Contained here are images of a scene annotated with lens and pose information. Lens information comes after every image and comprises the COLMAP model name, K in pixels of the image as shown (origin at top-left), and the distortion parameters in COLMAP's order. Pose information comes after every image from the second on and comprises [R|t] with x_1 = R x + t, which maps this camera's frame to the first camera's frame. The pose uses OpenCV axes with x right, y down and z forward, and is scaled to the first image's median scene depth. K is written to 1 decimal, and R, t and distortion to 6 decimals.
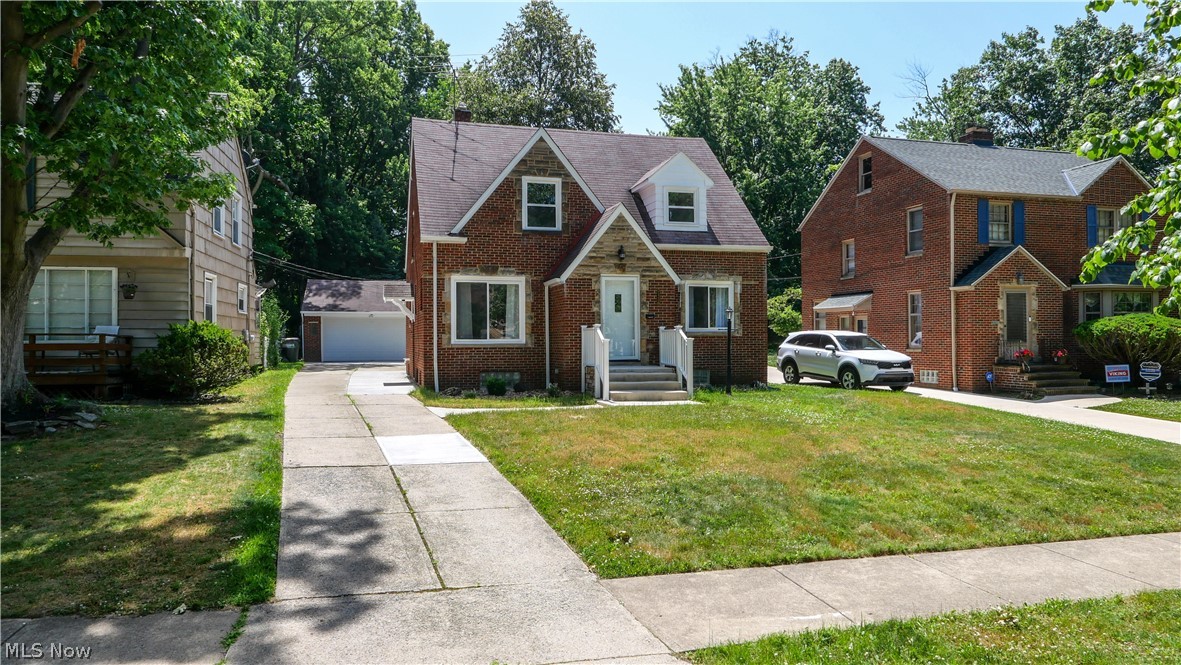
lens RADIAL K [[793.6, 0, 626.4], [0, 793.6, 344.1], [0, 0, 1]] dist [-0.019757, 0.005816]
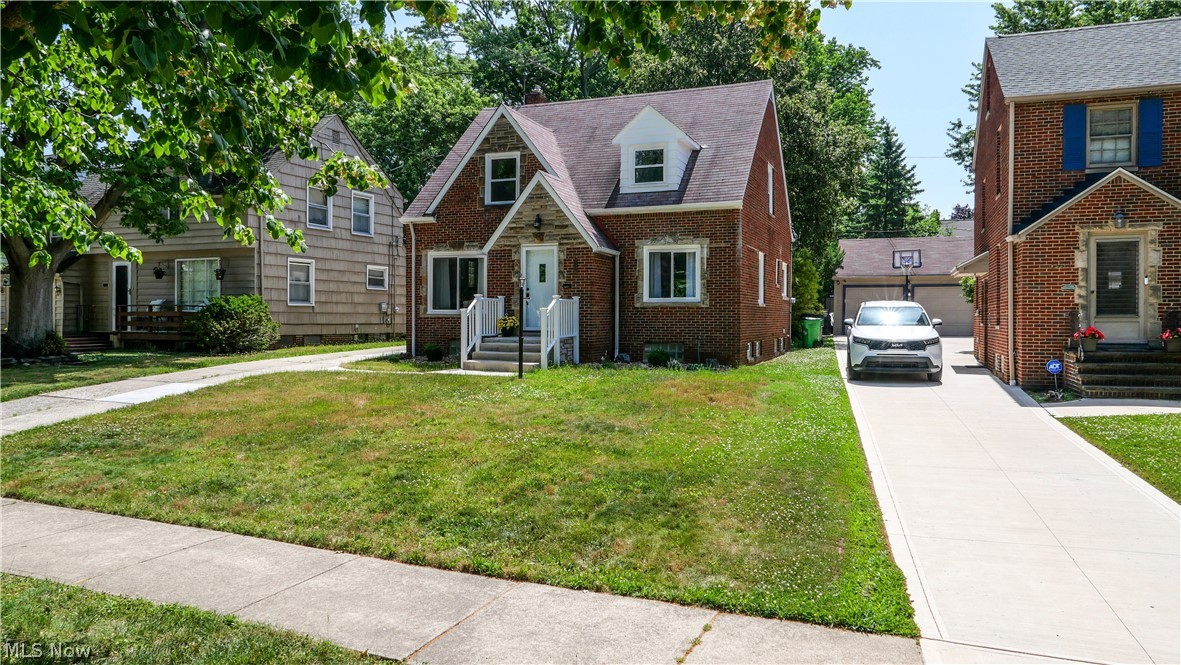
lens RADIAL K [[793.6, 0, 639.9], [0, 793.6, 335.4], [0, 0, 1]] dist [-0.019757, 0.005816]
pose [[0.803891, 0.020572, -0.594421, 0.593648], [-0.008563, 0.999698, 0.023017, 0.001648], [0.594715, -0.013413, 0.803825, 0.248281]]
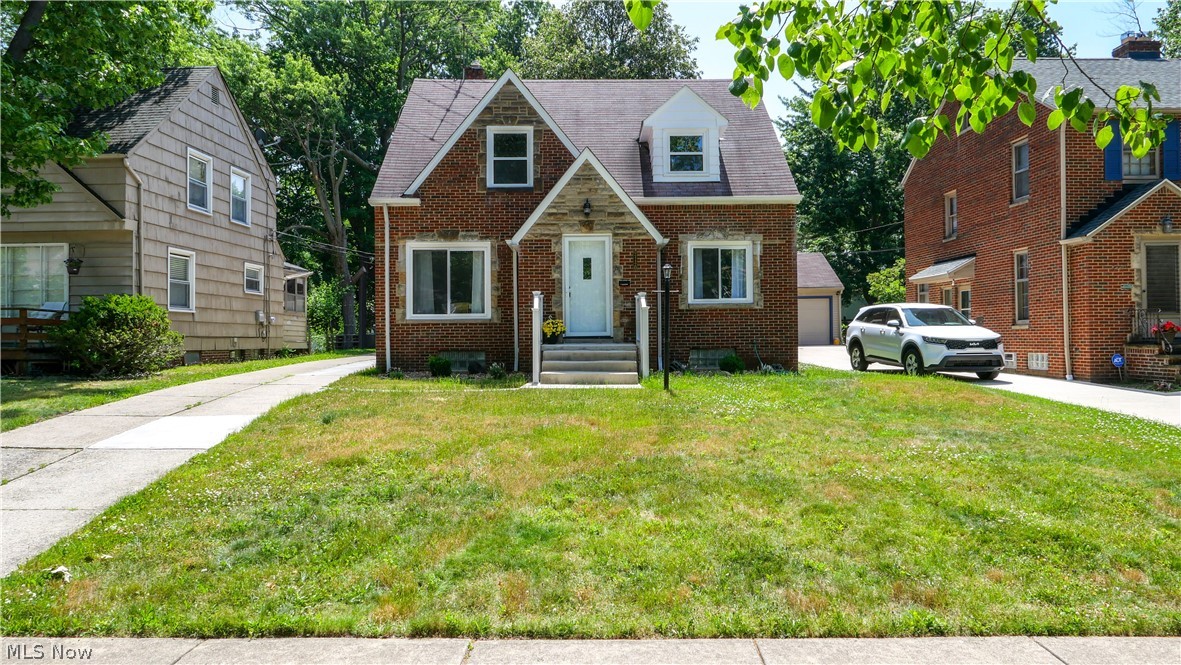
lens RADIAL K [[793.6, 0, 624.7], [0, 793.6, 338.7], [0, 0, 1]] dist [-0.019757, 0.005816]
pose [[0.964182, -0.004747, -0.265198, 0.219565], [0.004202, 0.999988, -0.002621, 0.021797], [0.265207, 0.001413, 0.964191, 0.181325]]
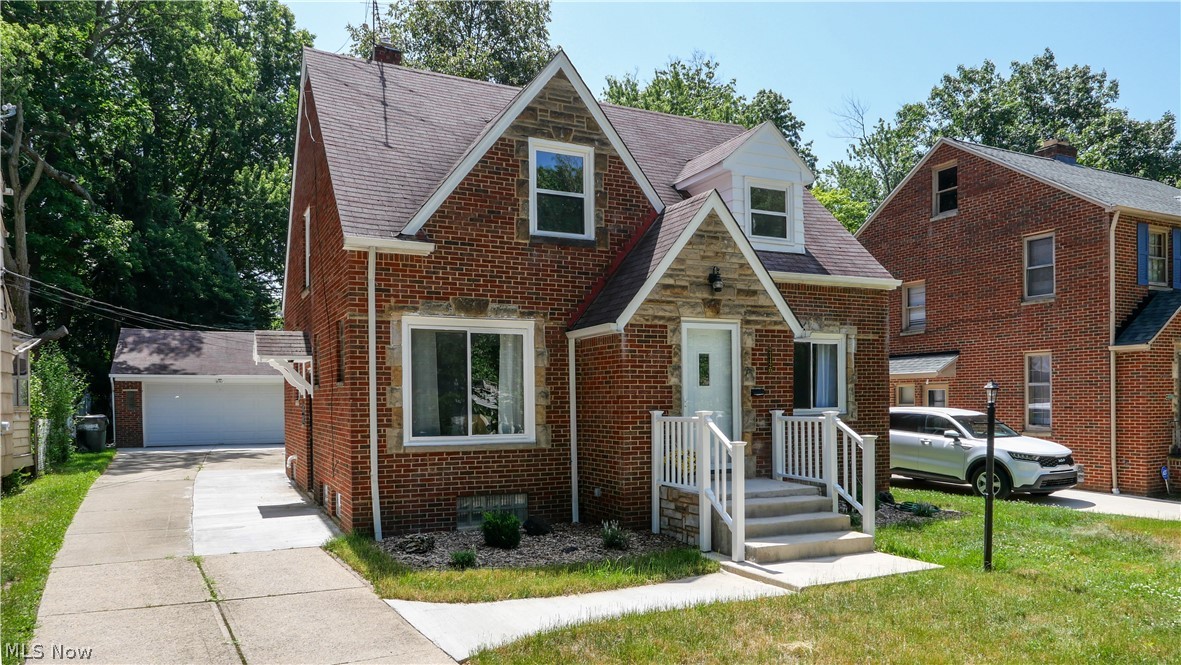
lens RADIAL K [[793.6, 0, 618.1], [0, 793.6, 417.0], [0, 0, 1]] dist [-0.019757, 0.005816]
pose [[0.985620, -0.006601, 0.168847, -0.147548], [0.003399, 0.999809, 0.019247, -0.025418], [-0.168942, -0.018396, 0.985454, 0.398902]]
